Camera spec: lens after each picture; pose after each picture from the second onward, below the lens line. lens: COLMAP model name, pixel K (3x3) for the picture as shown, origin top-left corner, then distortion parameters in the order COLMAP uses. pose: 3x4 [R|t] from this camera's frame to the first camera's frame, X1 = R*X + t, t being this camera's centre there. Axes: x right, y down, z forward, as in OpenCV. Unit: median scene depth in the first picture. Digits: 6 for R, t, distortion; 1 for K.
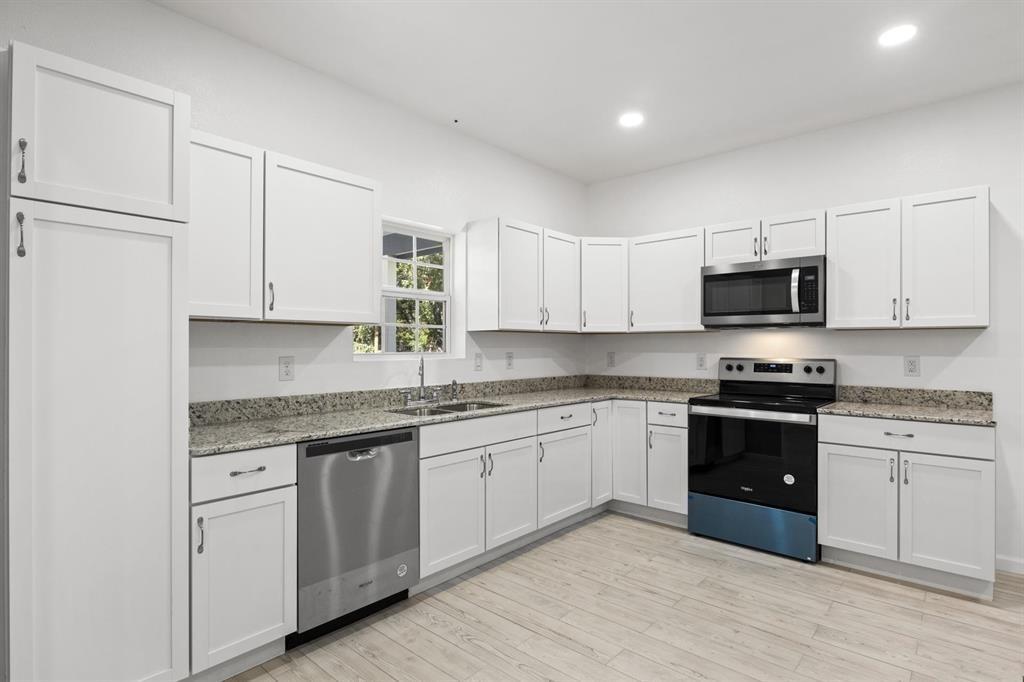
lens RADIAL K [[515.0, 0, 510.9], [0, 515.0, 345.5], [0, 0, 1]] dist [-0.008785, -0.001405]
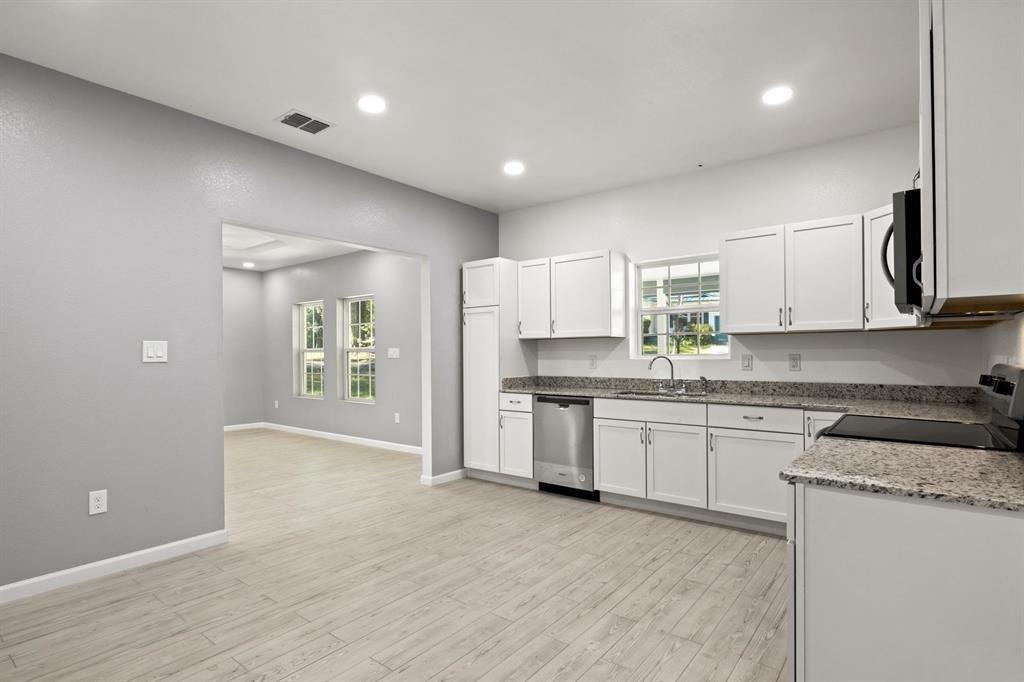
lens RADIAL K [[515.0, 0, 516.8], [0, 515.0, 359.4], [0, 0, 1]] dist [-0.008785, -0.001405]
pose [[0.068497, 0.012400, -0.997574, 1.250471], [0.009935, 0.999865, 0.013111, 0.007102], [0.997602, -0.010809, 0.068364, 0.546363]]
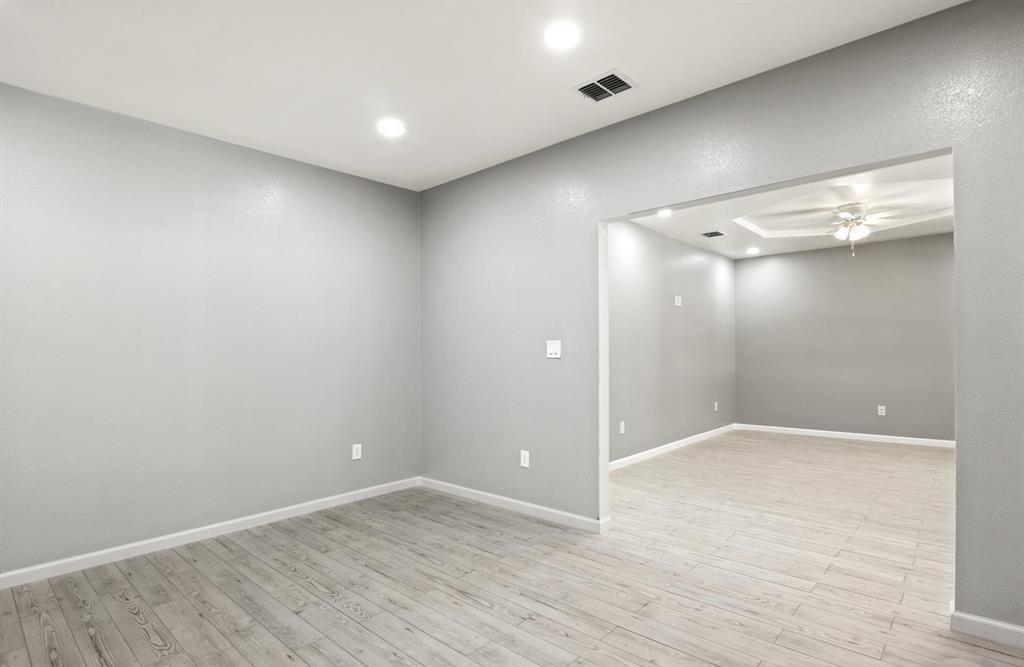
lens RADIAL K [[508.9, 0, 522.2], [0, 508.9, 347.3], [0, 0, 1]] dist [-0.001833, -0.000657]
pose [[-0.999834, 0.015921, 0.008826, 0.232131], [0.015783, 0.999755, -0.015521, 0.011393], [-0.009071, -0.015379, -0.999841, 1.147539]]
